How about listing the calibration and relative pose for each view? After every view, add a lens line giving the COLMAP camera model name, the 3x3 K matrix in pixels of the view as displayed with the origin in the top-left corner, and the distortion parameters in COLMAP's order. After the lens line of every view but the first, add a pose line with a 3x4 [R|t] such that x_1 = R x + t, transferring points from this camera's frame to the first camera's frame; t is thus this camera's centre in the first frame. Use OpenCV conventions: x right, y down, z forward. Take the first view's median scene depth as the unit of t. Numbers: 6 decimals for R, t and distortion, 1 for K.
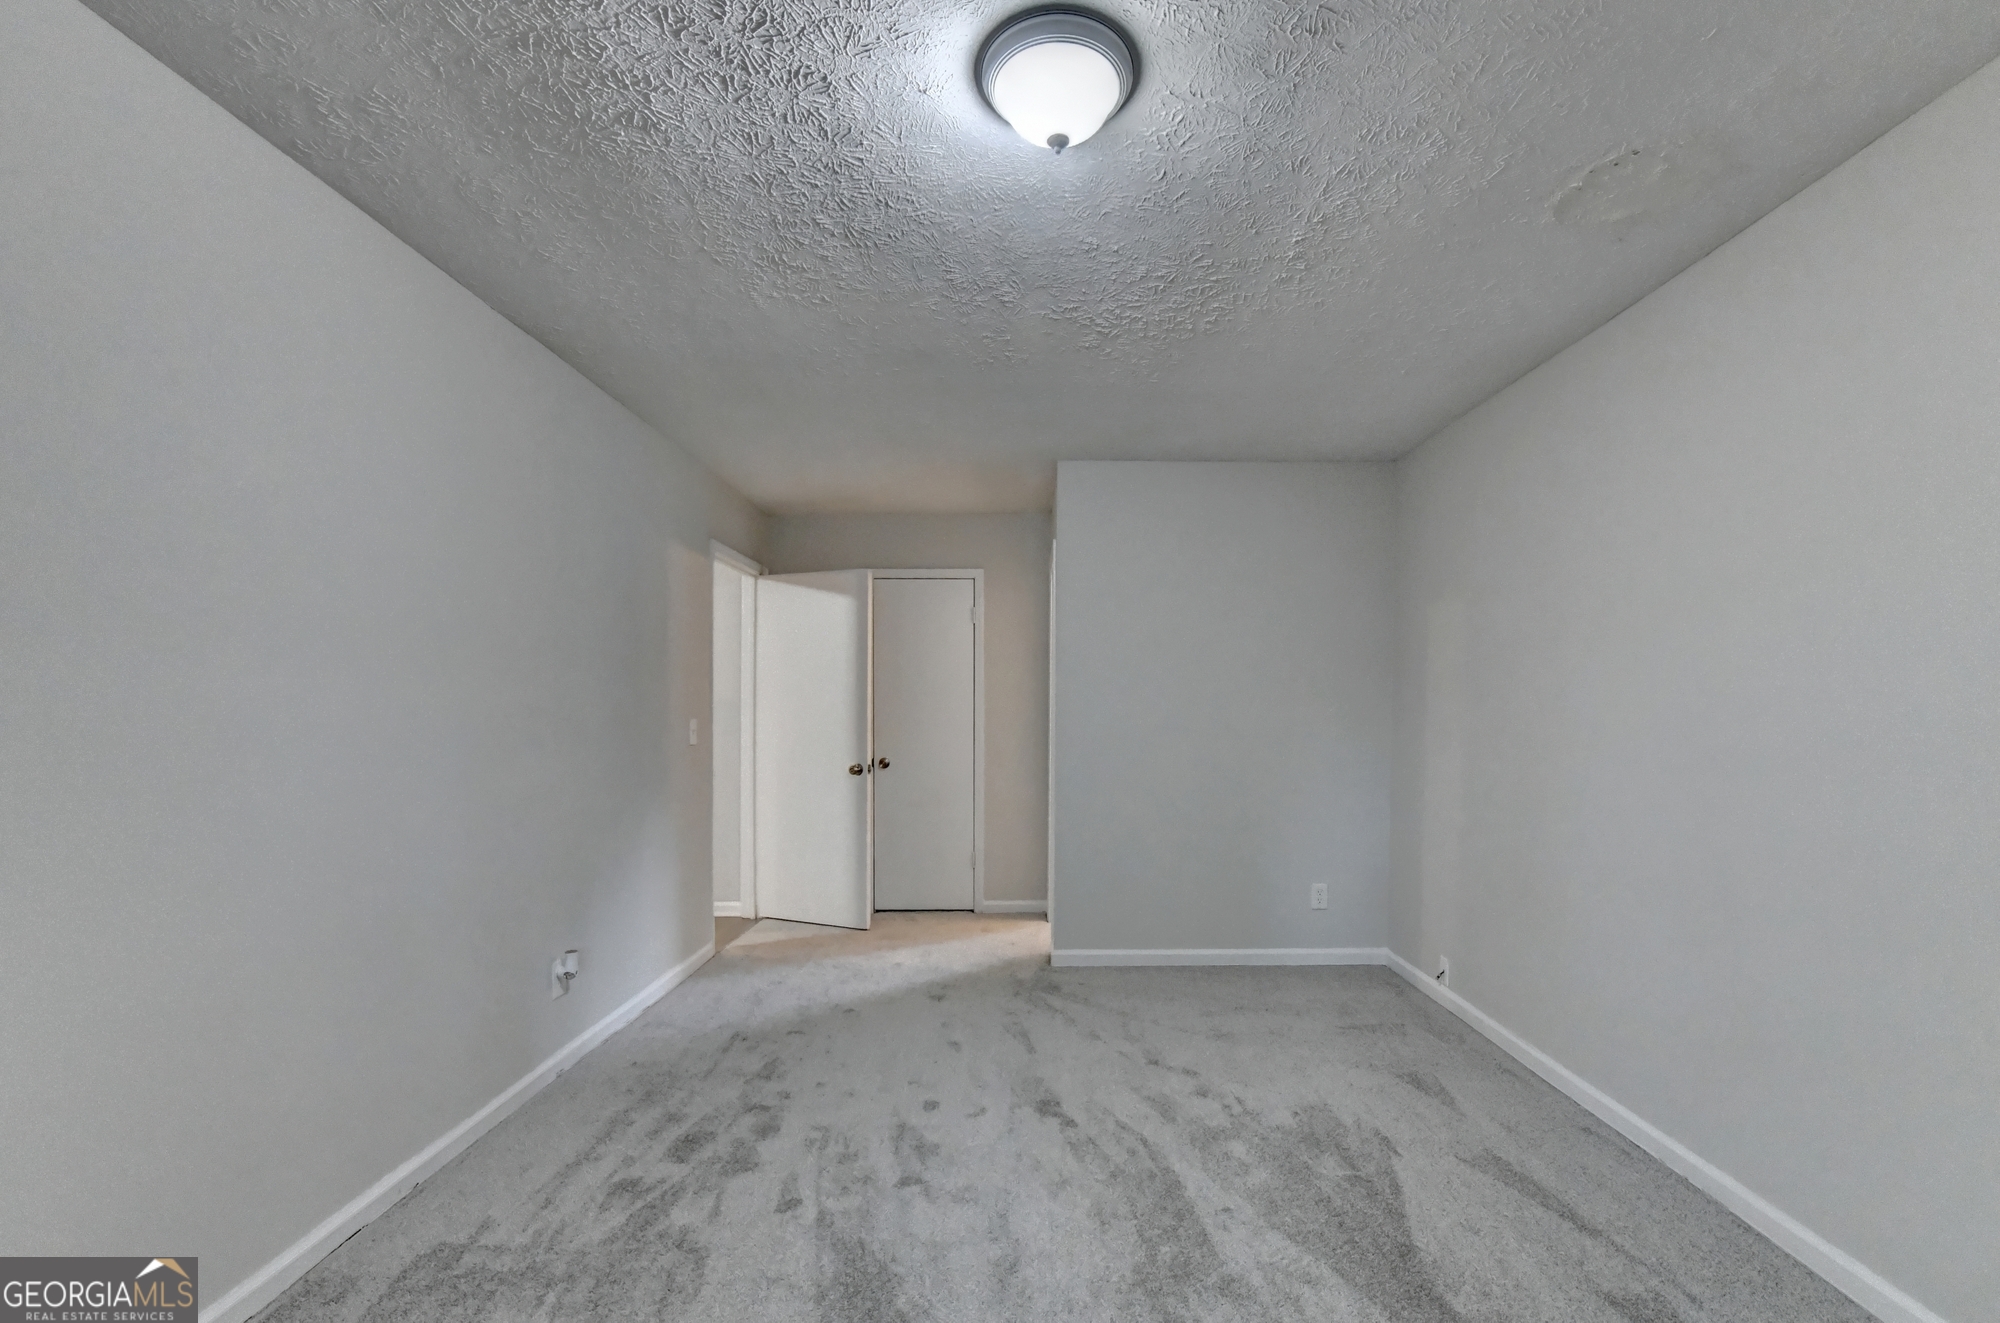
lens RADIAL K [[825.0, 0, 1032.3], [0, 825.0, 727.4], [0, 0, 1]] dist [-0.003869, -0.000278]
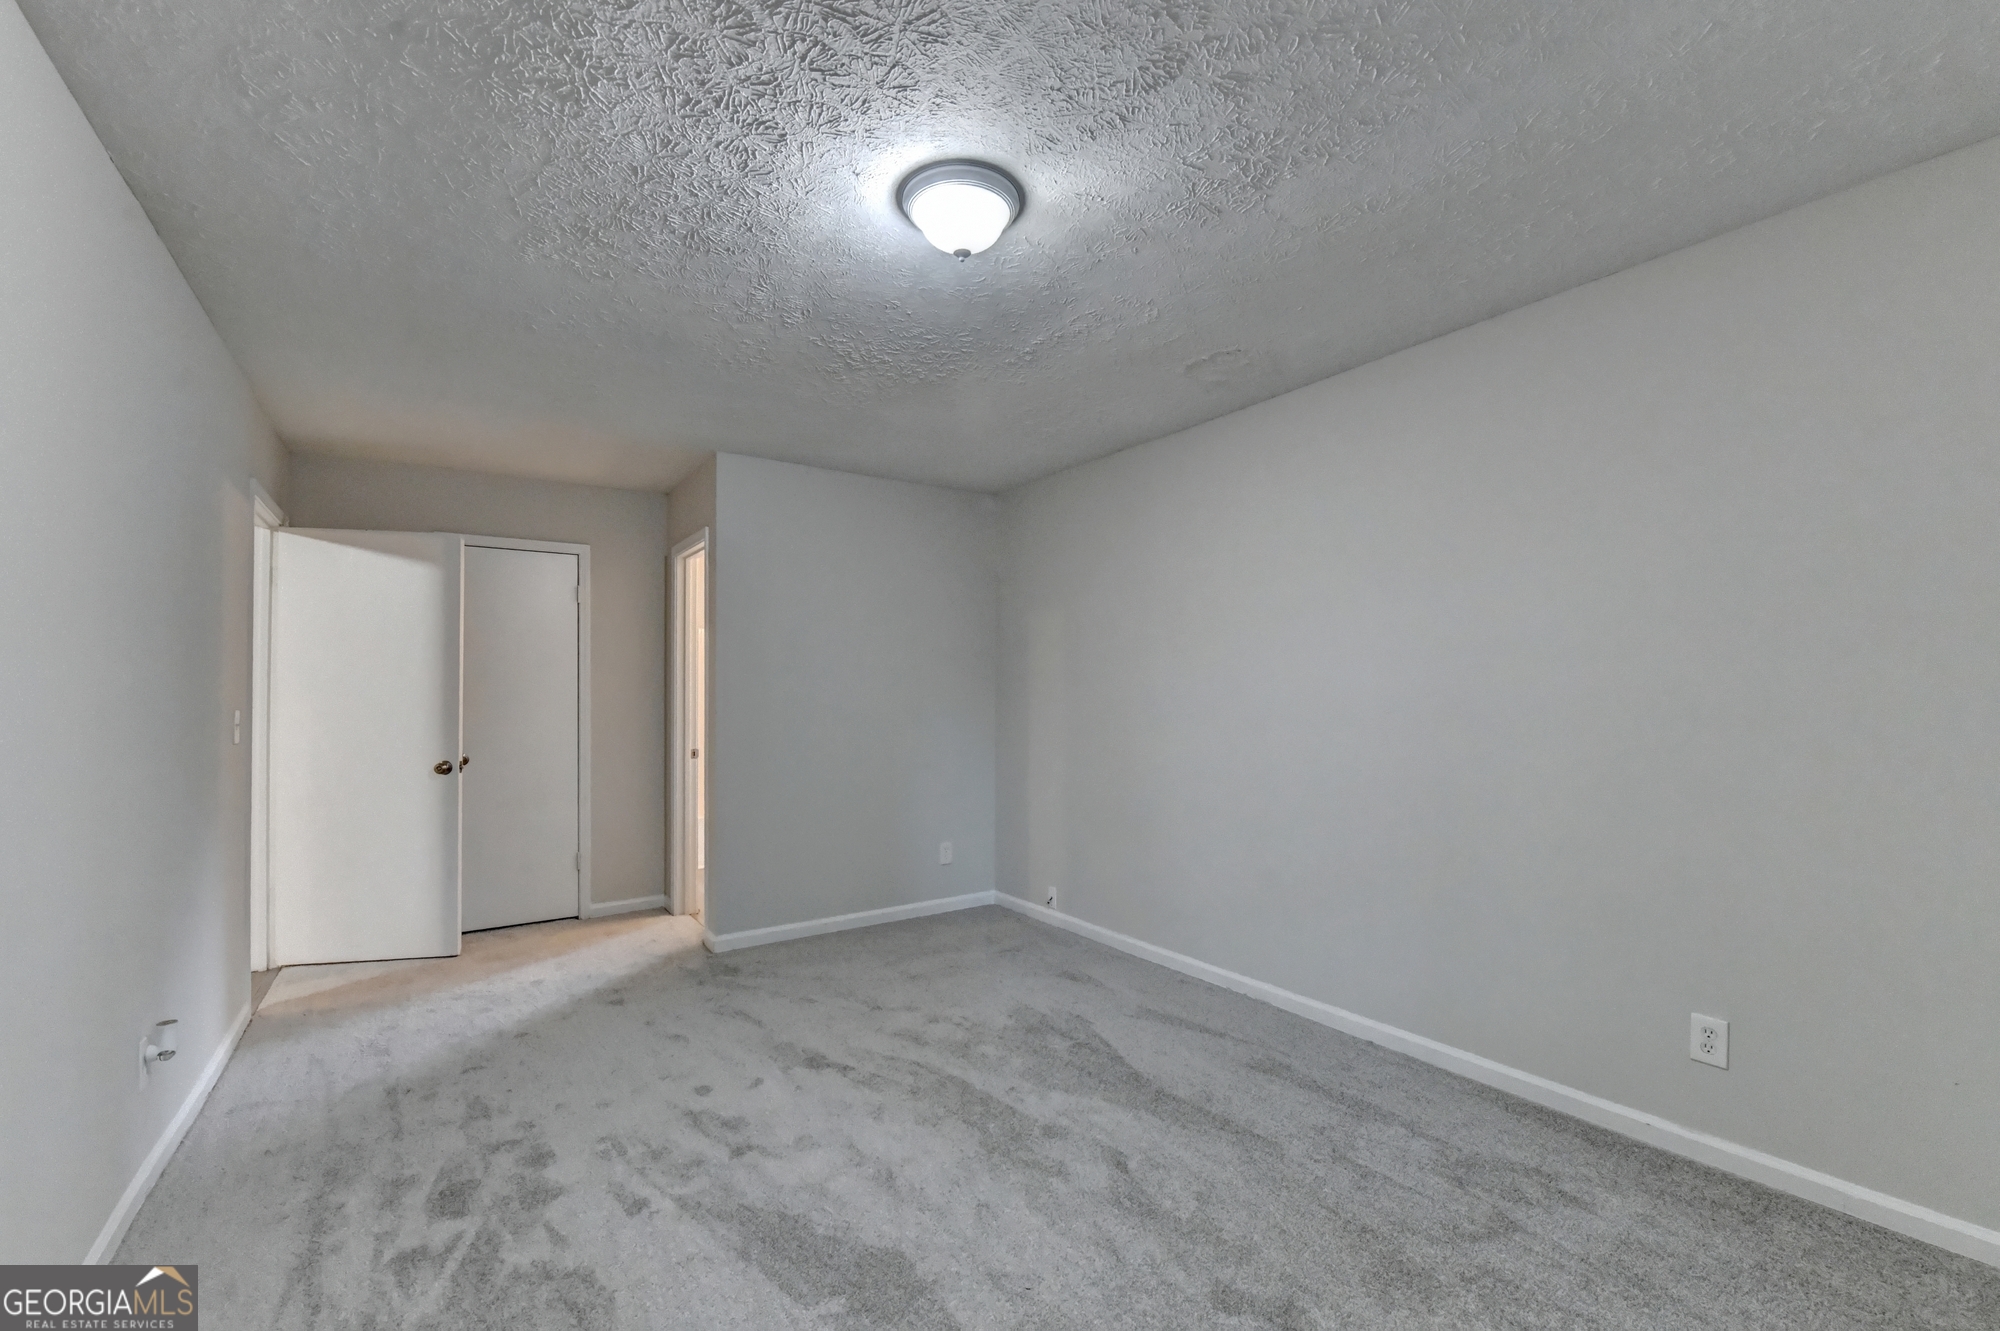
lens RADIAL K [[827.5, 0, 996.6], [0, 827.5, 693.8], [0, 0, 1]] dist [-0.000311, -0.000163]
pose [[0.832456, -0.002589, 0.554086, -0.360353], [0.016405, 0.999666, -0.019976, 0.002052], [-0.553849, 0.025719, 0.832220, -0.046208]]
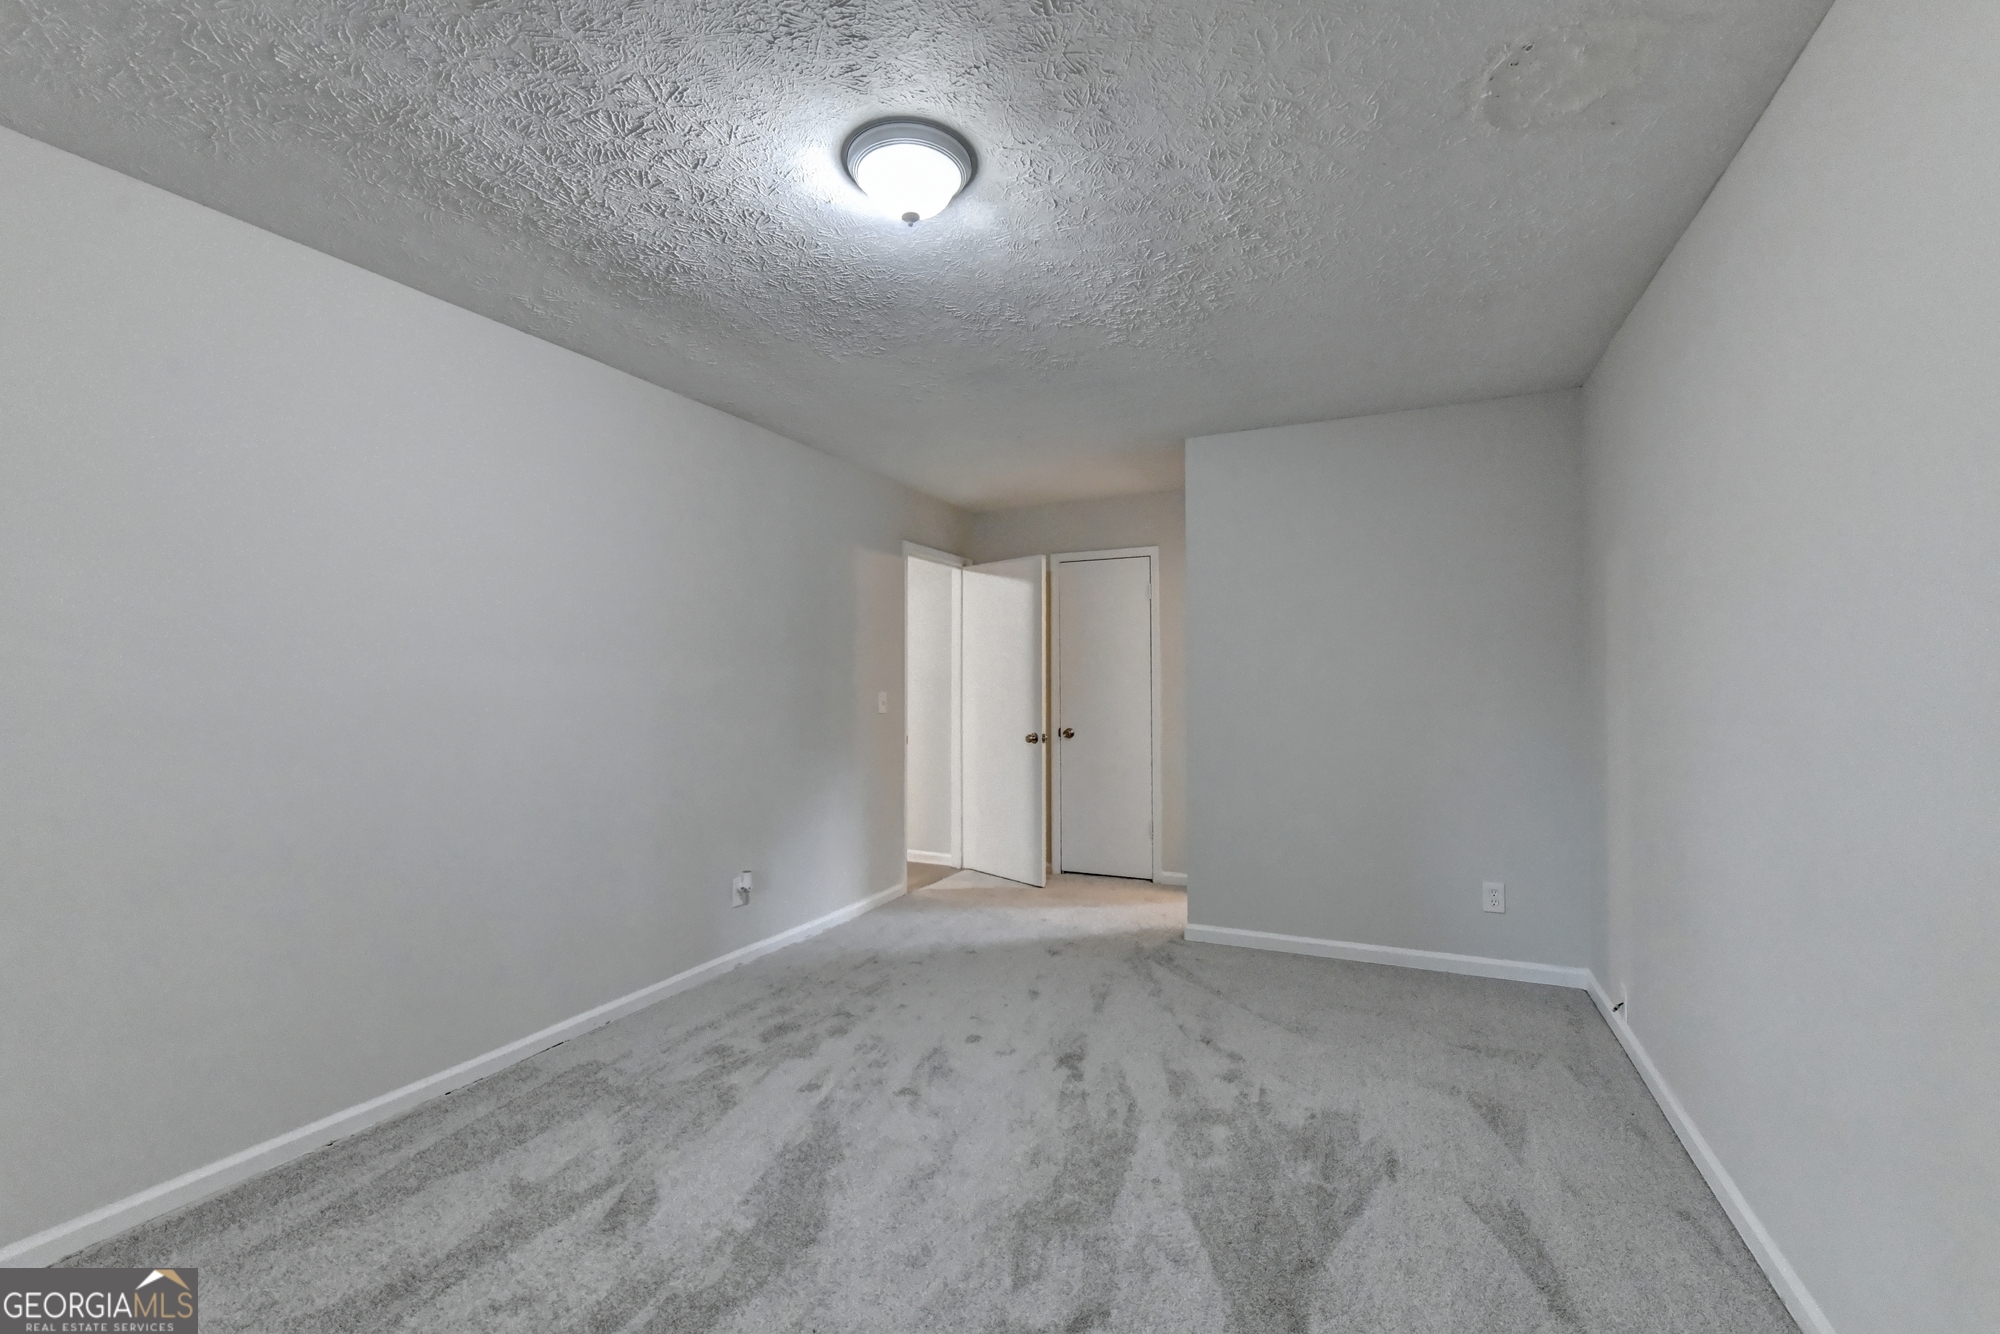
lens RADIAL K [[820.1, 0, 1000.6], [0, 820.1, 663.9], [0, 0, 1]] dist [-0.001500, -0.000097]
pose [[0.903014, -0.015561, -0.429329, 0.371141], [-0.003730, 0.999022, -0.044055, 0.001457], [0.429595, 0.041384, 0.902073, -0.004390]]
